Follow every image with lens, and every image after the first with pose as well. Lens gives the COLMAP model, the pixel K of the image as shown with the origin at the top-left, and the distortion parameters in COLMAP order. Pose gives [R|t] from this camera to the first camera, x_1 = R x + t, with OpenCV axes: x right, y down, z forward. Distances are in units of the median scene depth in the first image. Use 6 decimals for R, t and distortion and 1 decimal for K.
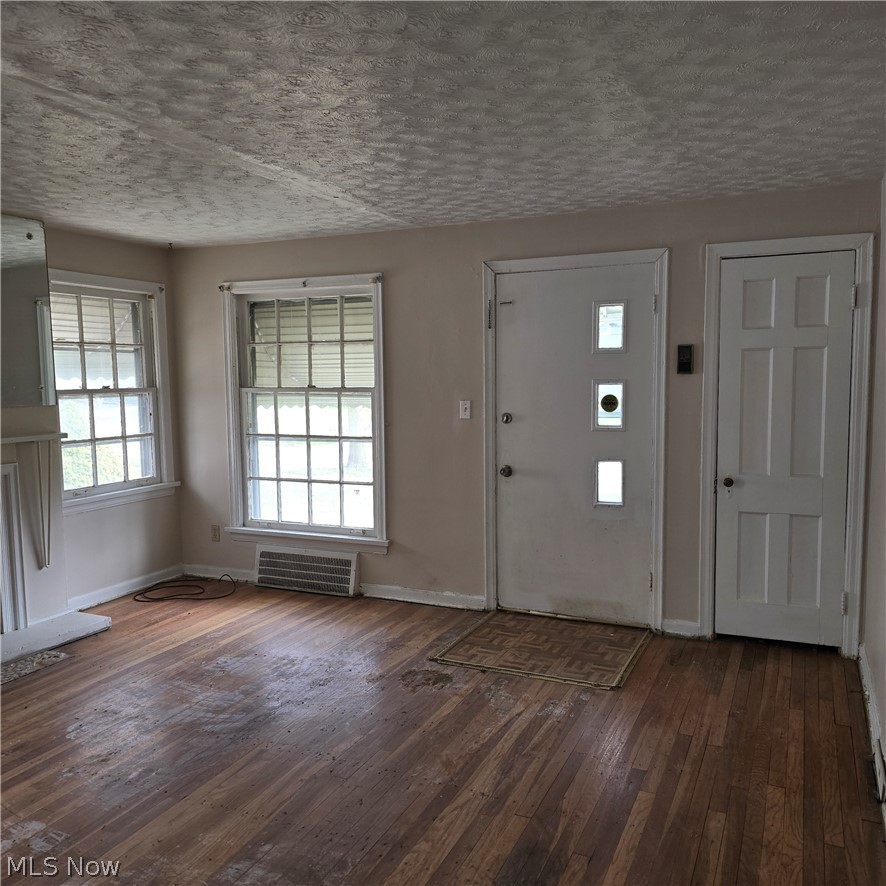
lens RADIAL K [[783.2, 0, 446.2], [0, 783.2, 445.7], [0, 0, 1]] dist [0.098274, -0.002553]
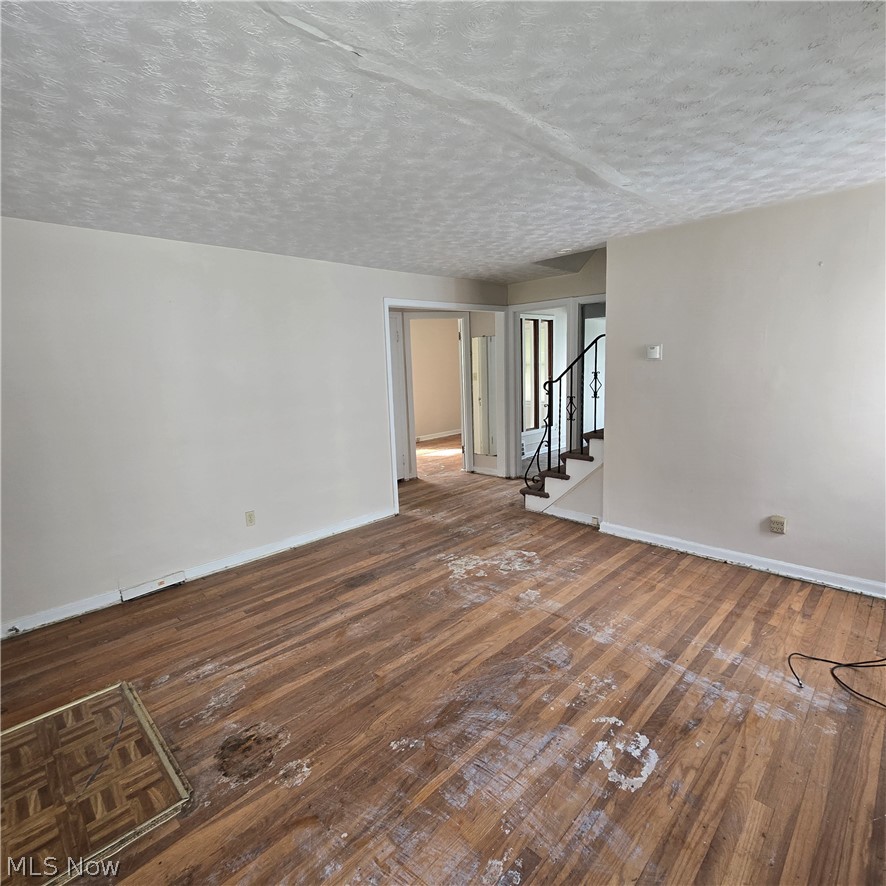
lens RADIAL K [[486.9, 0, 443.8], [0, 486.9, 443.1], [0, 0, 1]] dist [-0.000084, -0.000612]
pose [[-0.935226, -0.013222, 0.353805, -0.324118], [0.079156, 0.966199, 0.245346, -0.096930], [-0.345090, 0.257460, -0.902567, 1.095475]]
